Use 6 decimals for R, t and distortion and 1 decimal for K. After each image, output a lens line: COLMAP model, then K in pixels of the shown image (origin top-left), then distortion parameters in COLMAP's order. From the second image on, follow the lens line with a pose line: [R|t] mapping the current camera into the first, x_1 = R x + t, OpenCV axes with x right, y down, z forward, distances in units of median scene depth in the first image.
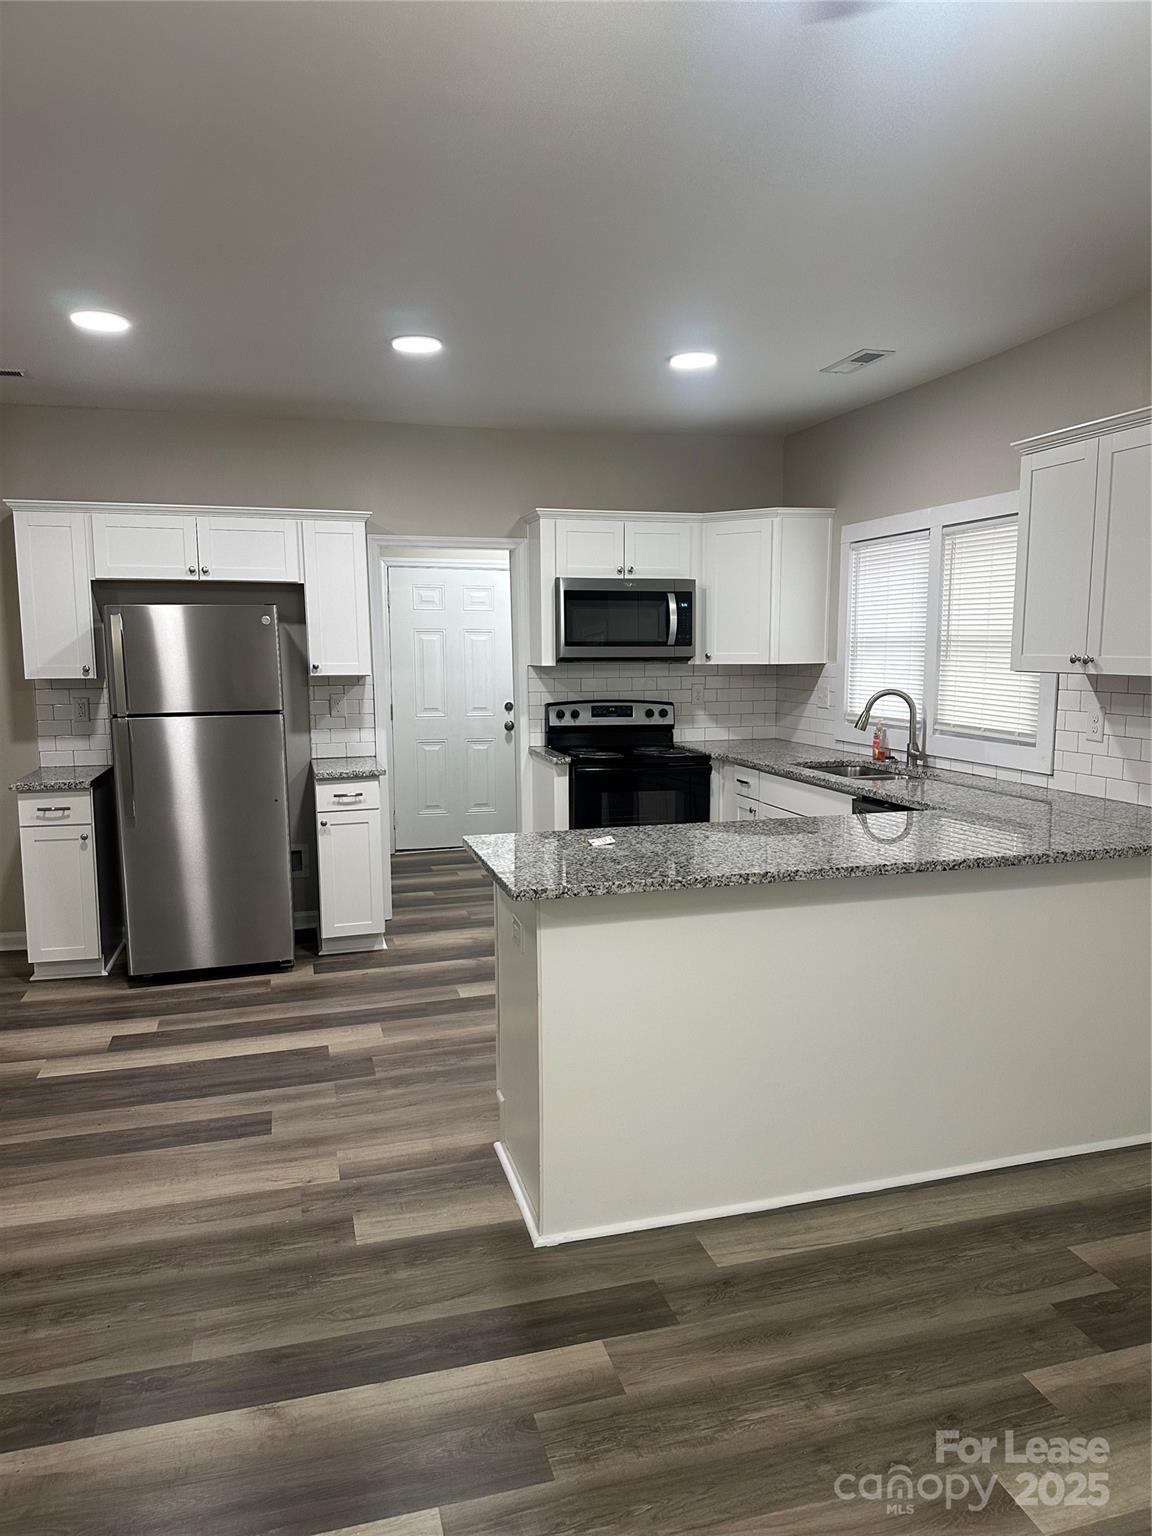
lens RADIAL K [[1058.8, 0, 606.5], [0, 1058.8, 764.5], [0, 0, 1]] dist [0.048110, -0.051634]
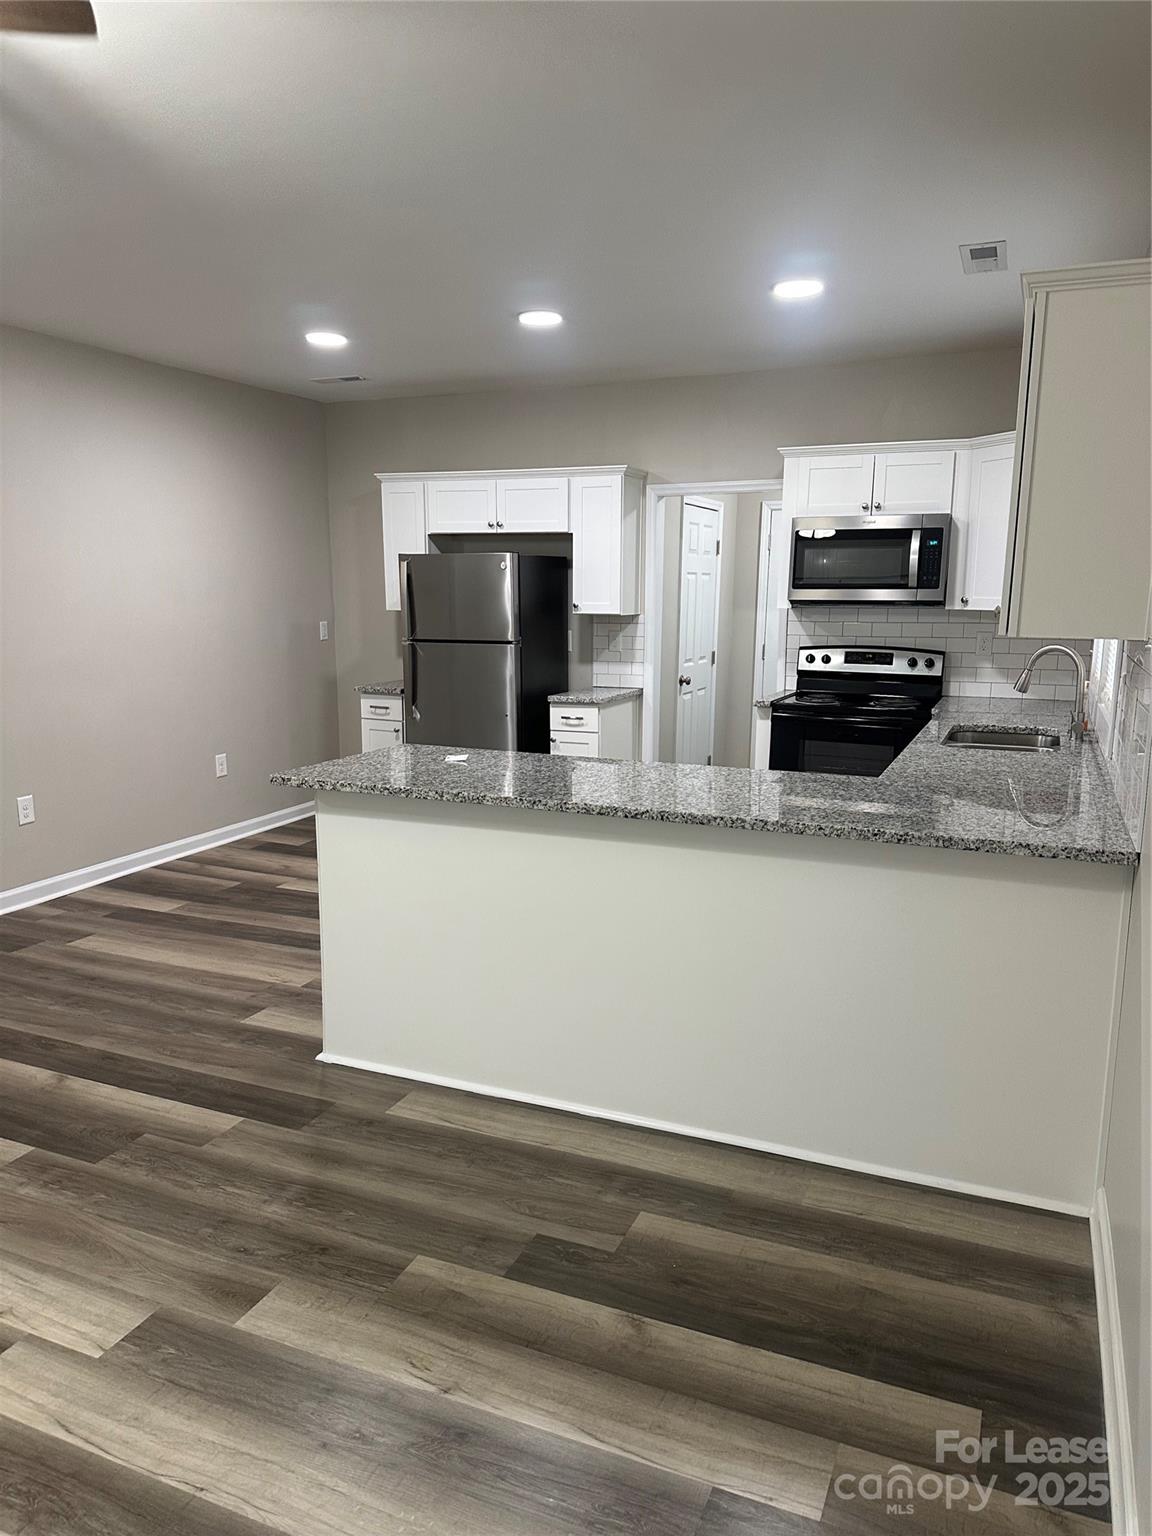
lens RADIAL K [[1052.0, 0, 576.0], [0, 1052.0, 768.0], [0, 0, 1]] dist [0.174369, -0.311024]
pose [[0.773076, 0.115596, -0.623692, 0.518199], [-0.079482, 0.993158, 0.085554, -0.016599], [0.629314, -0.016568, 0.776974, 0.112523]]
